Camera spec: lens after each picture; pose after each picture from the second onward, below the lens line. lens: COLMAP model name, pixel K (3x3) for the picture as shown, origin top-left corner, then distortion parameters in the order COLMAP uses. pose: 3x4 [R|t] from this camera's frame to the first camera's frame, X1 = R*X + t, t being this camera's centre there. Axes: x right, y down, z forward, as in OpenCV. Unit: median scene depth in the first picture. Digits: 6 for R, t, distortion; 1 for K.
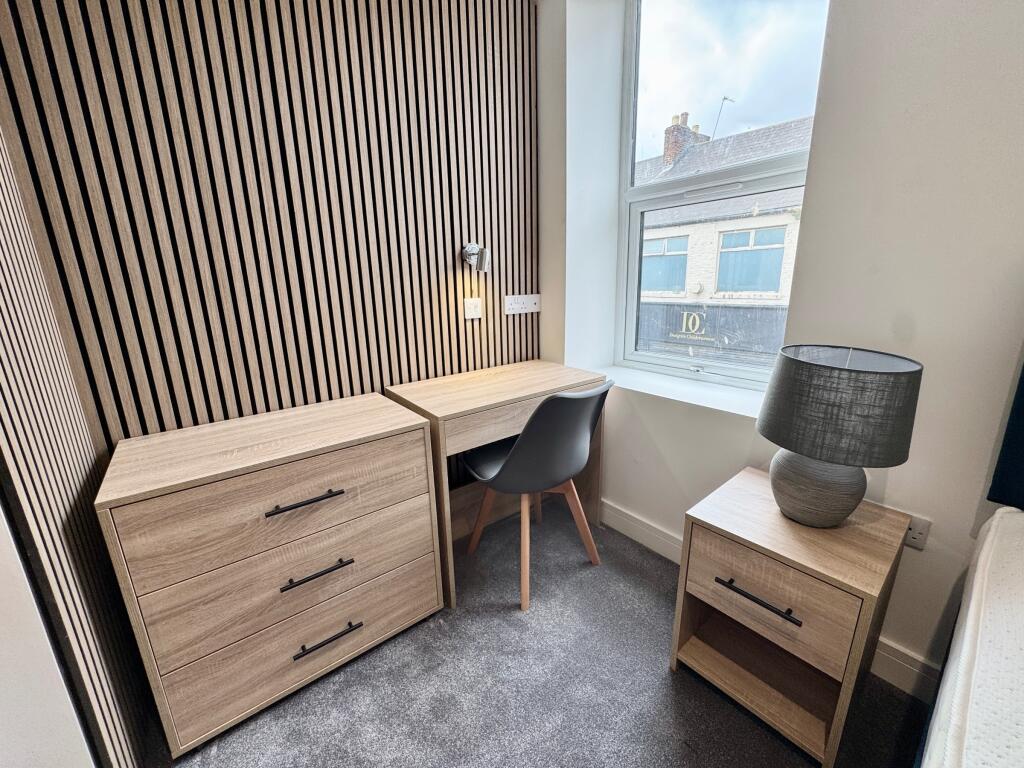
lens RADIAL K [[409.5, 0, 511.7], [0, 409.5, 382.9], [0, 0, 1]] dist [-0.002773, 0.000180]
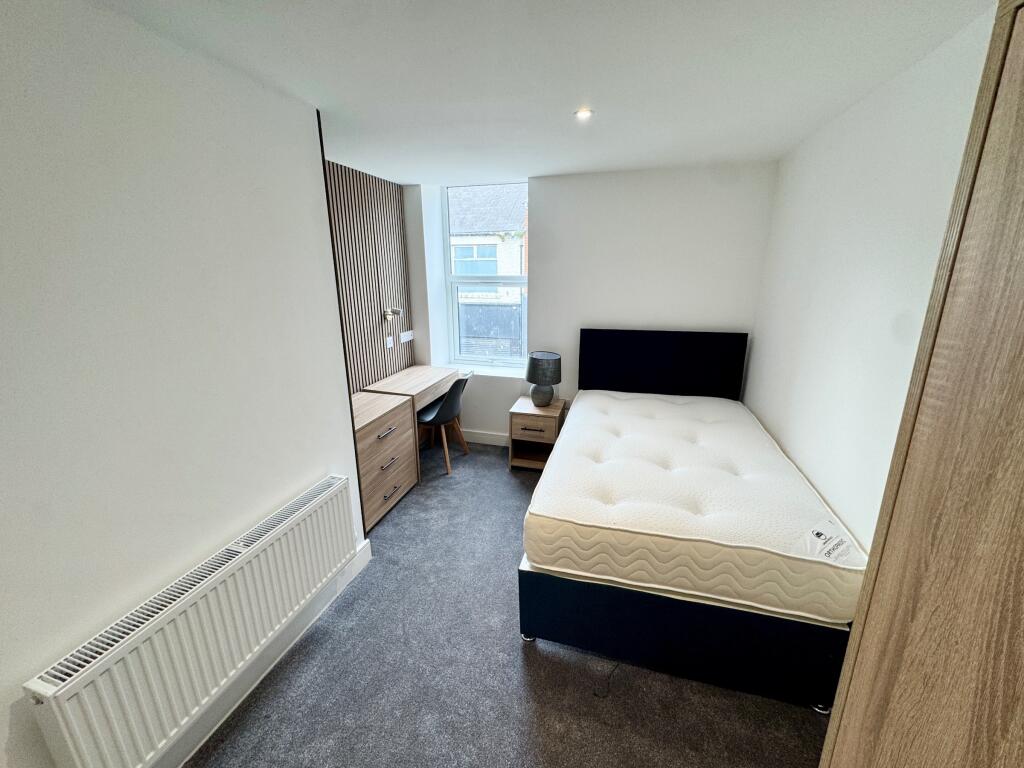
lens RADIAL K [[409.5, 0, 511.7], [0, 409.5, 382.9], [0, 0, 1]] dist [-0.002773, 0.000180]
pose [[0.814190, -0.138599, 0.563813, -1.031925], [0.124240, 0.990186, 0.063999, -0.065408], [-0.567150, 0.017941, 0.823419, -1.249263]]
